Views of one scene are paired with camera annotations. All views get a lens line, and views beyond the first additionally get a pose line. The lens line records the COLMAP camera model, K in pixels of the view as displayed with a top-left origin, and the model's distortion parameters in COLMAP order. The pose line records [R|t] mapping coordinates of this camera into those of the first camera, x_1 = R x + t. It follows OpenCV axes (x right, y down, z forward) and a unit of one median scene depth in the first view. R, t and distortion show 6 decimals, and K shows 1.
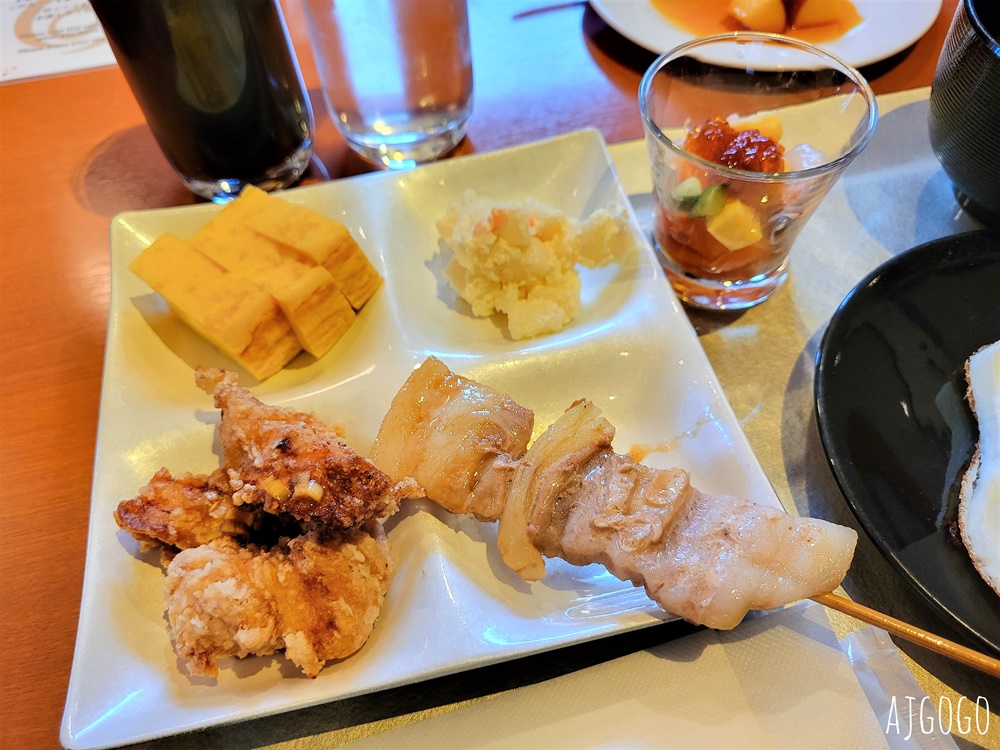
lens RADIAL K [[760.2, 0, 502.7], [0, 760.2, 385.0], [0, 0, 1]] dist [-0.004970, -0.006648]
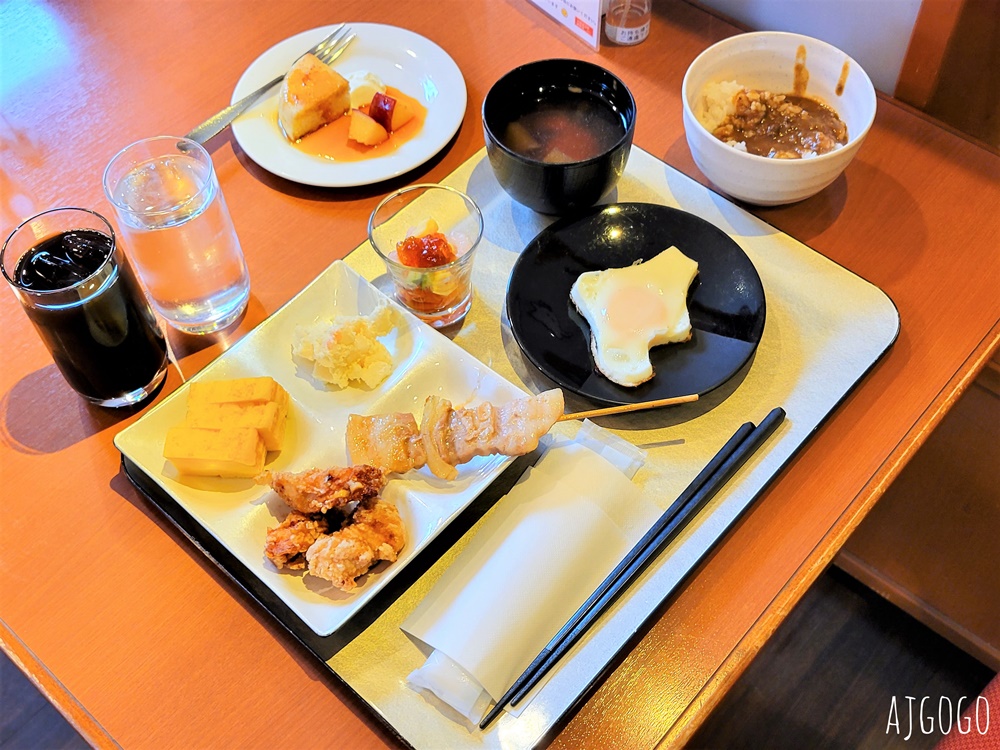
lens RADIAL K [[1003.5, 0, 500.0], [0, 1003.5, 375.0], [0, 0, 1]] dist [0.012365, 0.014213]
pose [[0.814425, -0.462492, 0.350447, -0.710473], [0.471592, 0.879443, 0.064657, -0.125487], [-0.338101, 0.112609, 0.934348, -1.733251]]
